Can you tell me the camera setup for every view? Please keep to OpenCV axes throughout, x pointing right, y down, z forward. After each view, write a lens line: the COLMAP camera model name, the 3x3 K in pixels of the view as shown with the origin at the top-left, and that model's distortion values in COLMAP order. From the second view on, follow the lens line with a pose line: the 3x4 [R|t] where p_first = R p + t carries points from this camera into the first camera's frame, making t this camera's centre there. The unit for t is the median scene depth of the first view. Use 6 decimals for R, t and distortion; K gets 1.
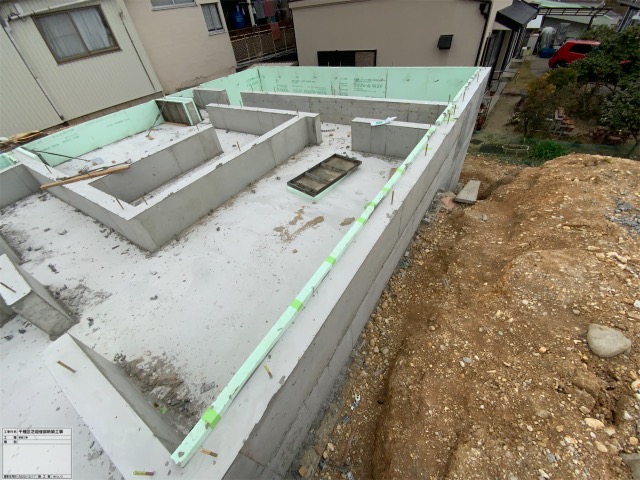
lens RADIAL K [[259.3, 0, 320.0], [0, 259.3, 240.0], [0, 0, 1]] dist [0.026793, -0.021757]
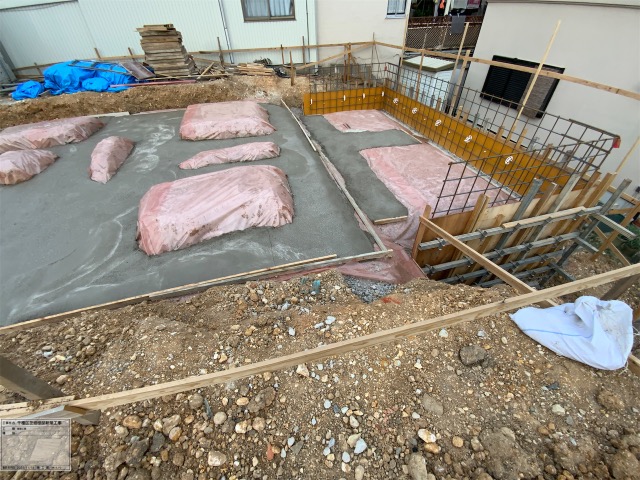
lens RADIAL K [[259.3, 0, 320.0], [0, 259.3, 240.0], [0, 0, 1]] dist [0.026793, -0.021757]
pose [[0.736708, 0.504952, -0.449761, 0.338124], [-0.490977, 0.856781, 0.157697, -0.124917], [0.464976, 0.104645, 0.879117, 0.127178]]
